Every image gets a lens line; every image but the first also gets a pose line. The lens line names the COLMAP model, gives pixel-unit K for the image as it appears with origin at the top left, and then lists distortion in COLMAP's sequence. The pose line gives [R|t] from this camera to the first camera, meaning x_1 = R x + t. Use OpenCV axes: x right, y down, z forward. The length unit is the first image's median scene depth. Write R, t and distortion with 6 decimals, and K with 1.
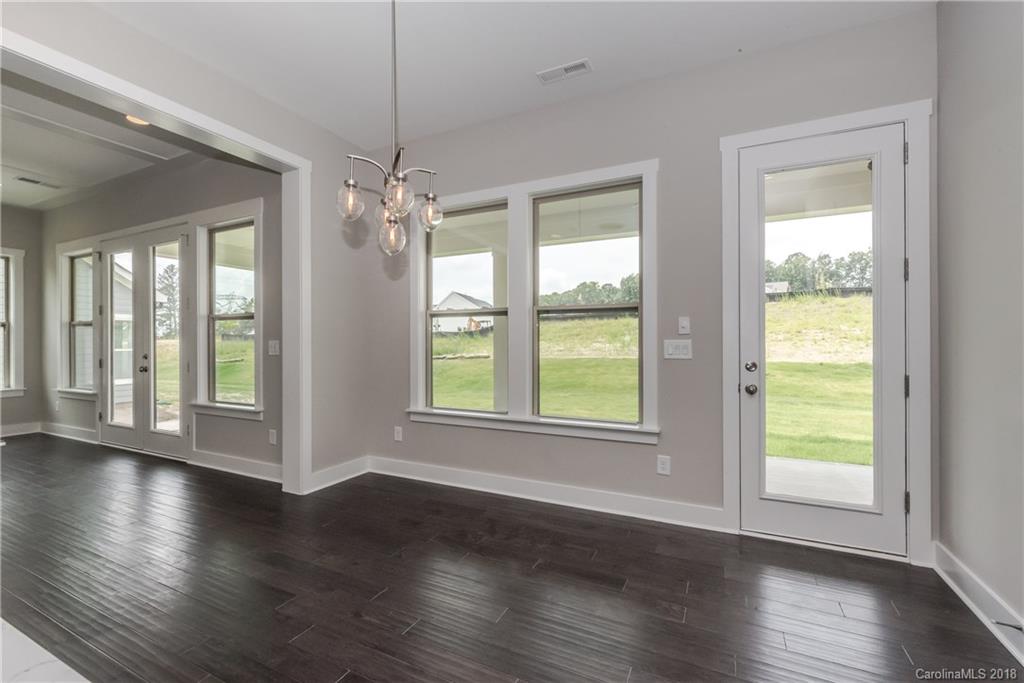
lens RADIAL K [[442.6, 0, 501.8], [0, 442.6, 348.5], [0, 0, 1]] dist [-0.000134, -0.000200]
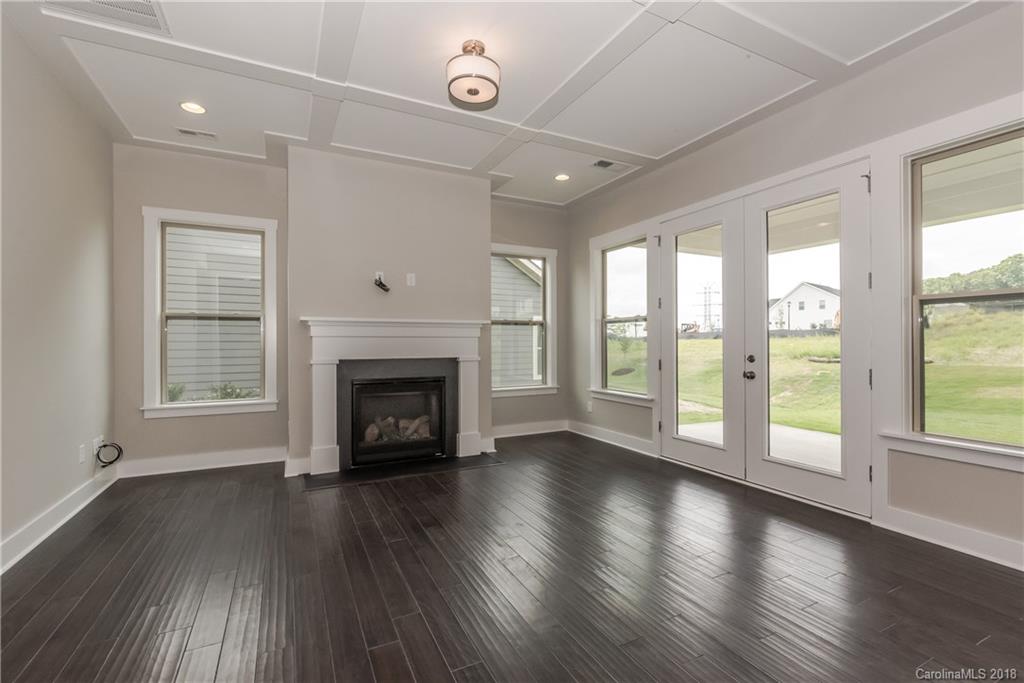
lens RADIAL K [[442.6, 0, 527.0], [0, 442.6, 347.8], [0, 0, 1]] dist [-0.000134, -0.000200]
pose [[0.819737, 0.008707, -0.572674, -0.627050], [-0.009483, 0.999954, 0.001630, 0.001451], [0.572662, 0.004094, 0.819782, 0.152087]]
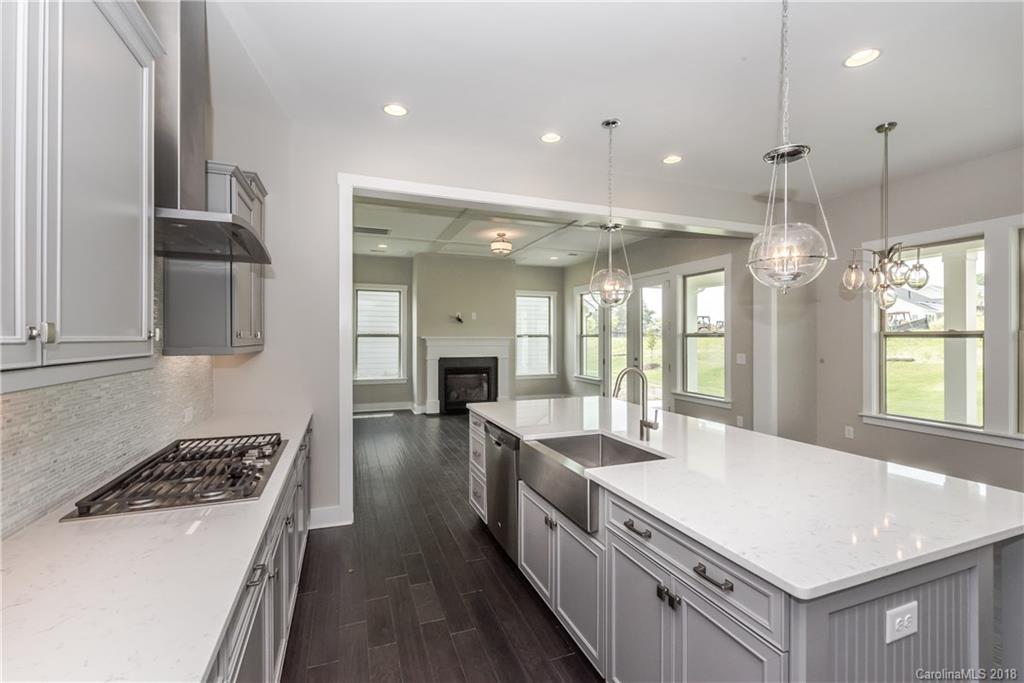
lens RADIAL K [[442.6, 0, 510.9], [0, 442.6, 339.6], [0, 0, 1]] dist [-0.000134, -0.000200]
pose [[0.730157, 0.005722, -0.683255, -0.060249], [-0.010758, 0.999937, -0.003123, -0.036767], [0.683194, 0.009630, 0.730173, -0.397216]]
